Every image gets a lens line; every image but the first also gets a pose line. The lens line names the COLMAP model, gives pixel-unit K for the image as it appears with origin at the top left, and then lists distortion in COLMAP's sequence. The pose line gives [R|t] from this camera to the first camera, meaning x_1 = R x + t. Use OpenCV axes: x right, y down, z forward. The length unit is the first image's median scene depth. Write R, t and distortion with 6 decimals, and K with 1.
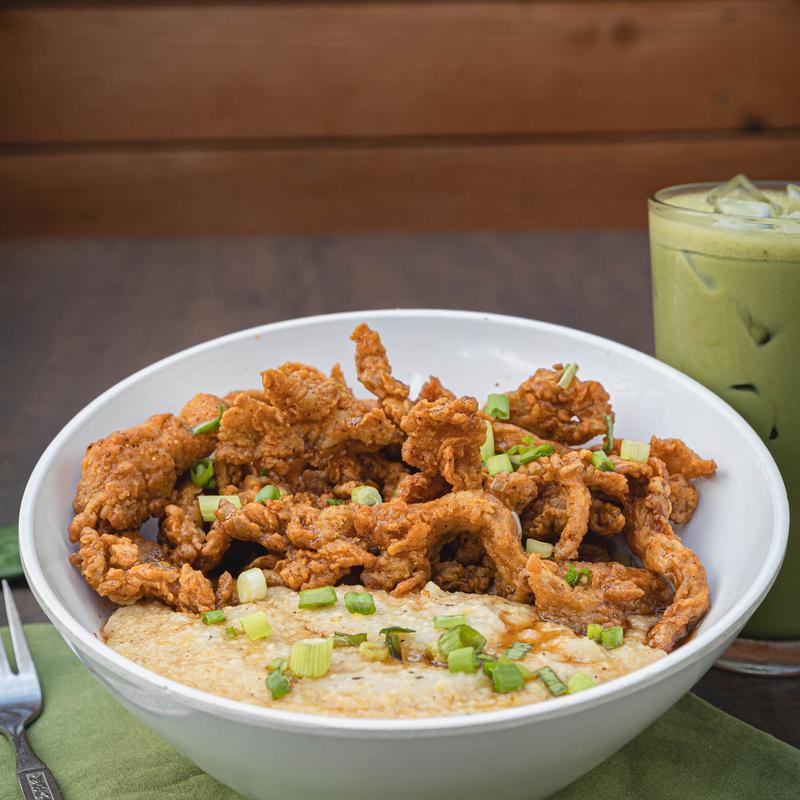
lens RADIAL K [[1565.9, 0, 400.2], [0, 1565.9, 400.1], [0, 0, 1]] dist [-0.055411, 0.000000]
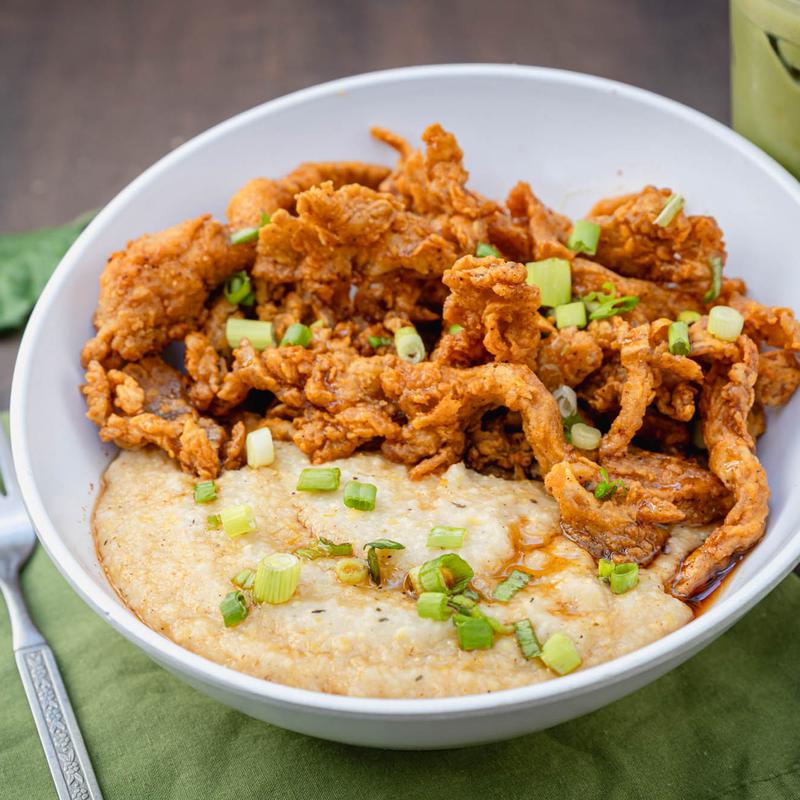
lens RADIAL K [[1906.0, 0, 399.7], [0, 1906.0, 399.7], [0, 0, 1]] dist [-0.091095, 0.000000]
pose [[0.973224, 0.116907, -0.197908, 0.194849], [-0.045995, 0.942634, 0.330645, -0.270522], [0.225209, -0.312688, 0.922771, 0.001034]]
